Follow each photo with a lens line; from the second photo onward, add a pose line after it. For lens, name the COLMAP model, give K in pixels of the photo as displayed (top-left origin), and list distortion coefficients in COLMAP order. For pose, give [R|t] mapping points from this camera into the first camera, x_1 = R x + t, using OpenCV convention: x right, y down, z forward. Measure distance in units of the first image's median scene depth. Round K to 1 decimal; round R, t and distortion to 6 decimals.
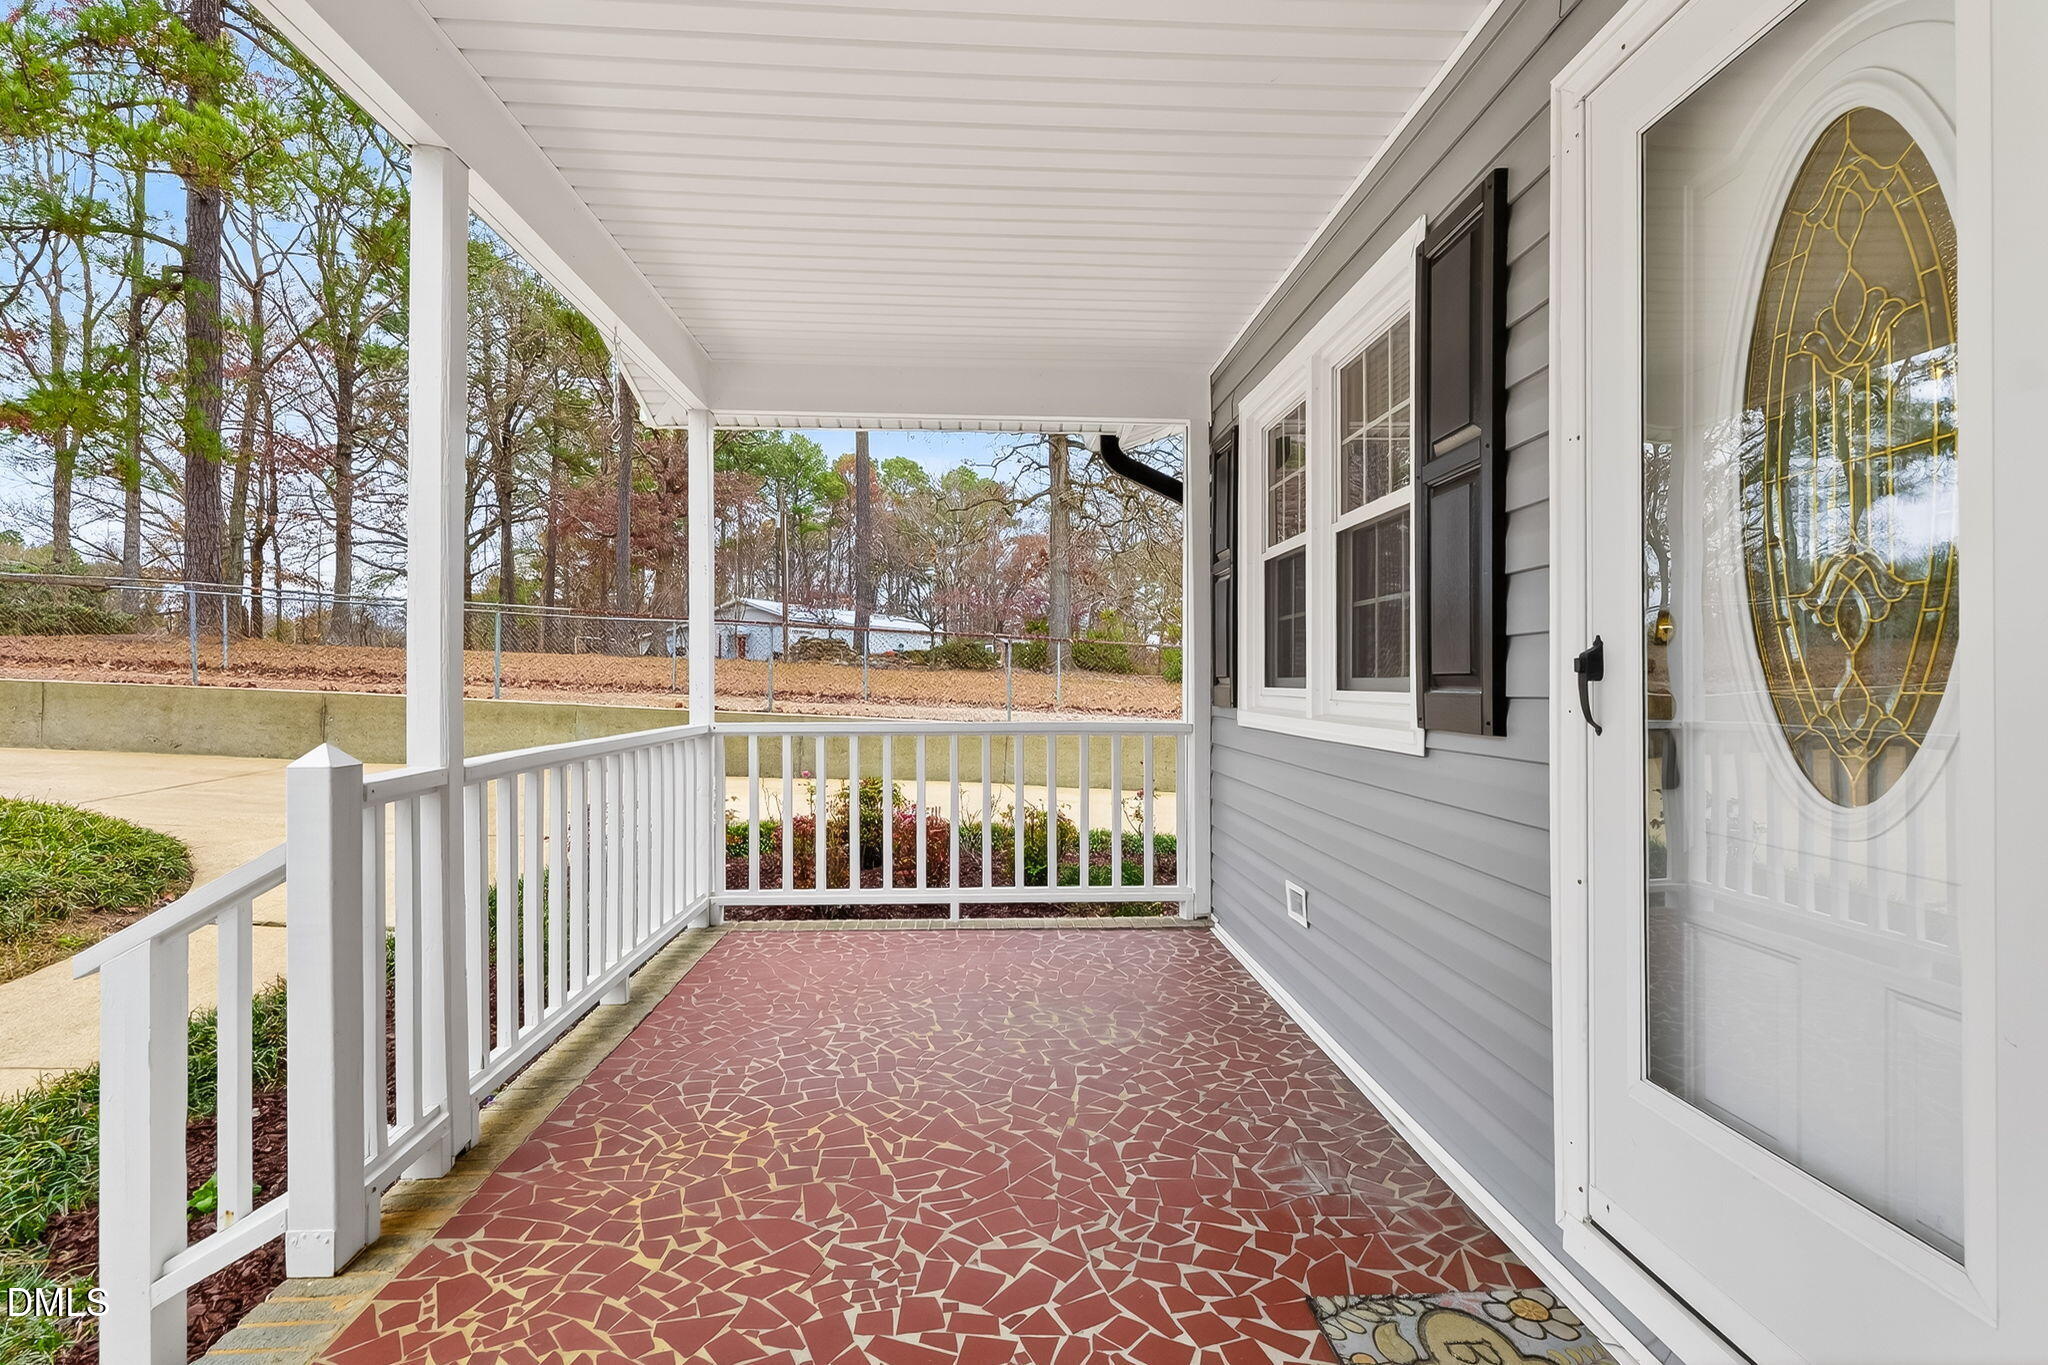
lens RADIAL K [[959.0, 0, 1014.8], [0, 959.0, 699.0], [0, 0, 1]] dist [0.001924, 0.000314]
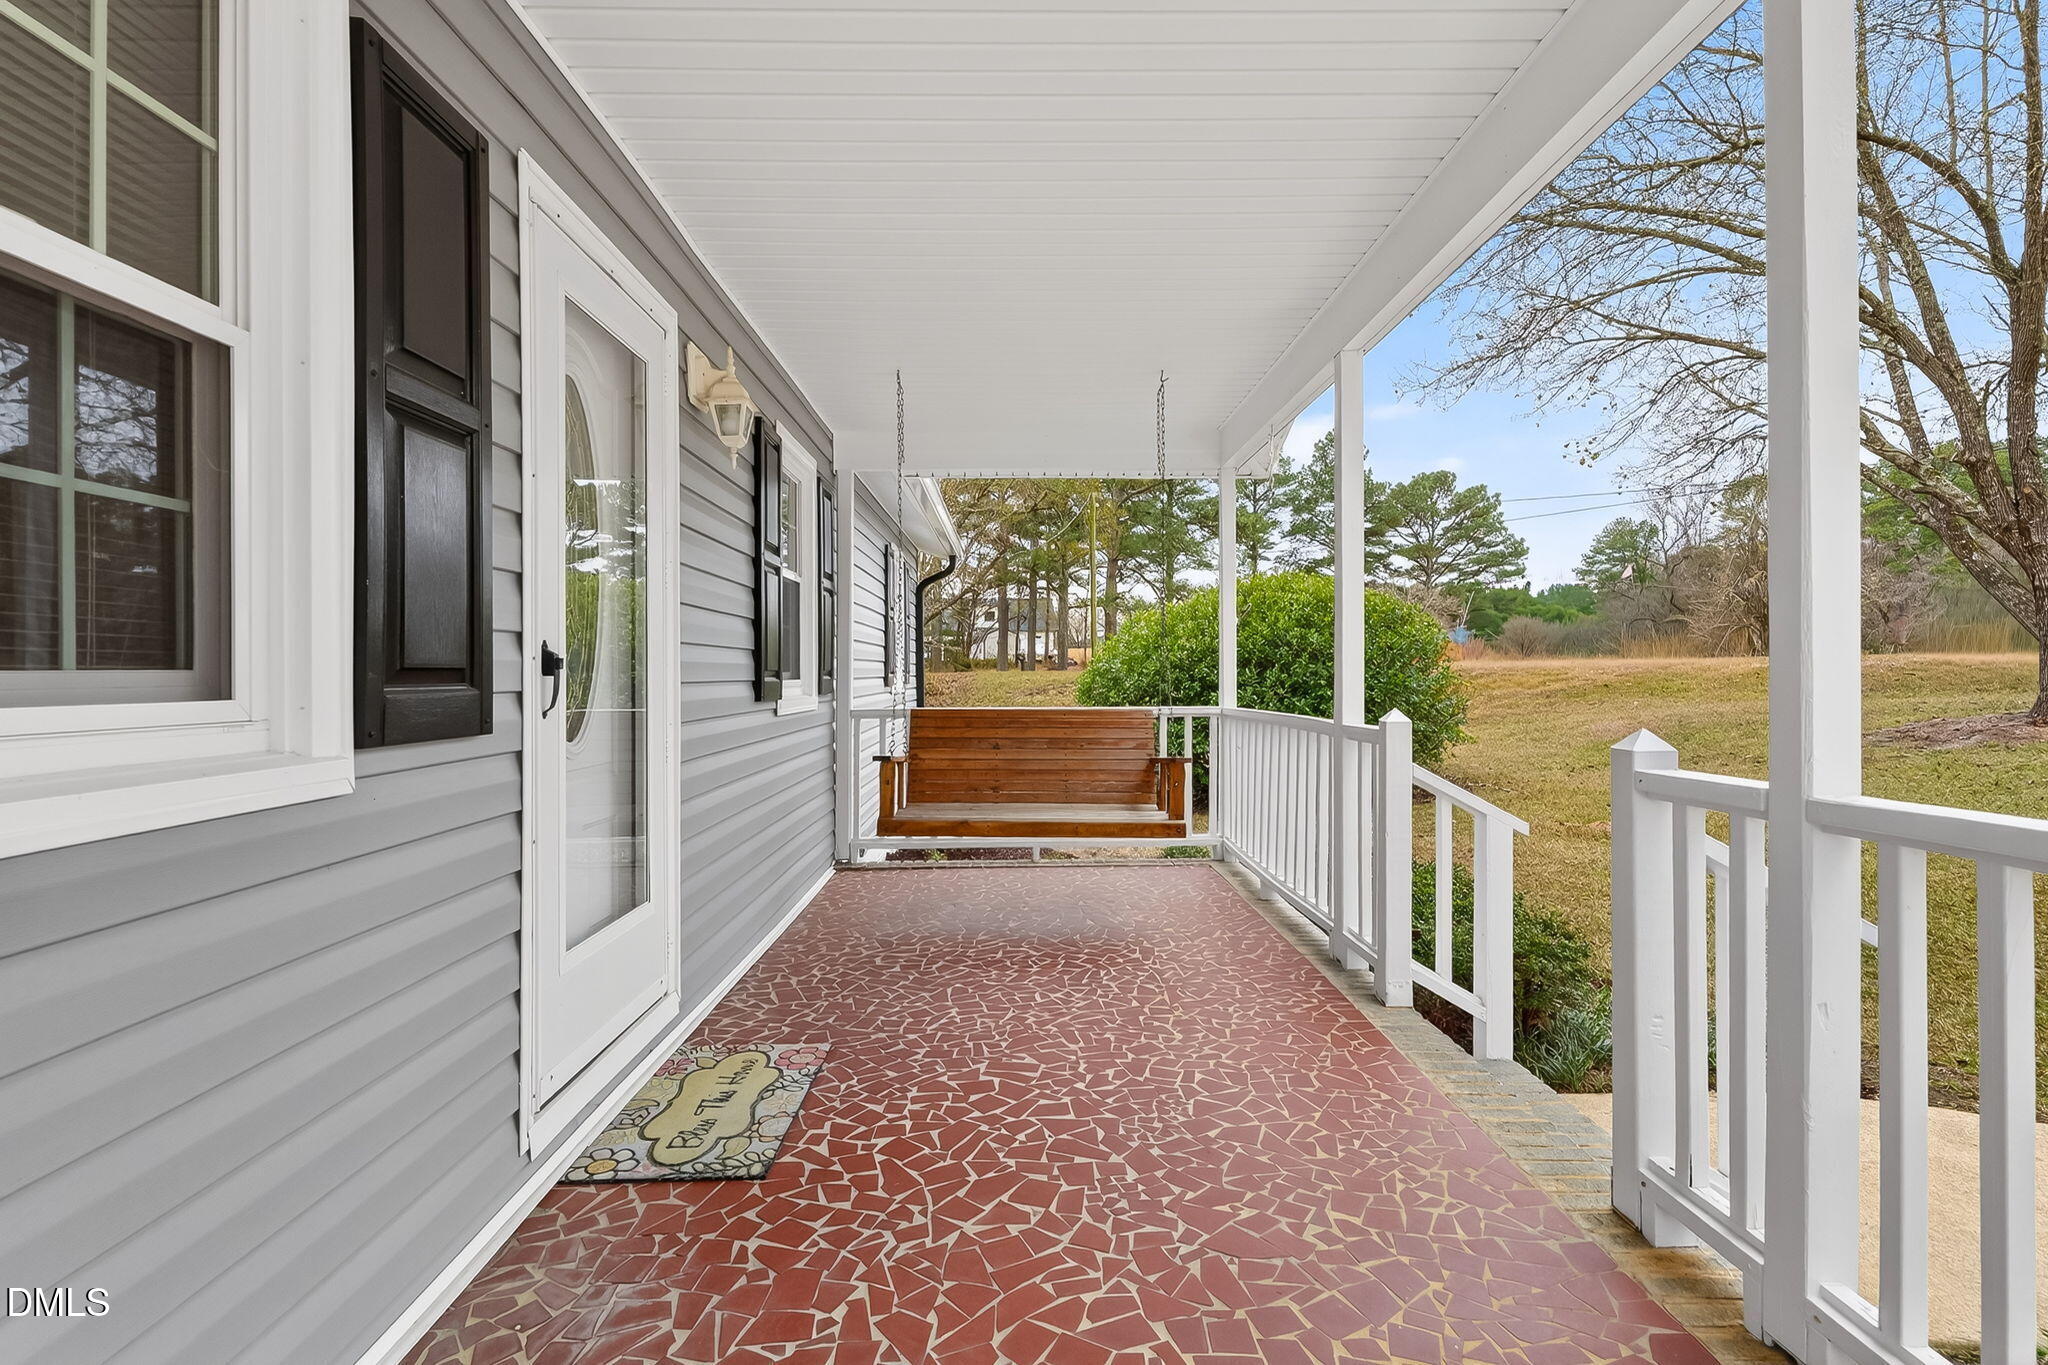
lens RADIAL K [[959.0, 0, 1014.8], [0, 959.0, 699.0], [0, 0, 1]] dist [0.001924, 0.000314]
pose [[-0.999089, 0.003782, 0.042516, -0.065914], [0.005811, 0.998844, 0.047708, -0.041237], [-0.042287, 0.047912, -0.997956, 2.040546]]
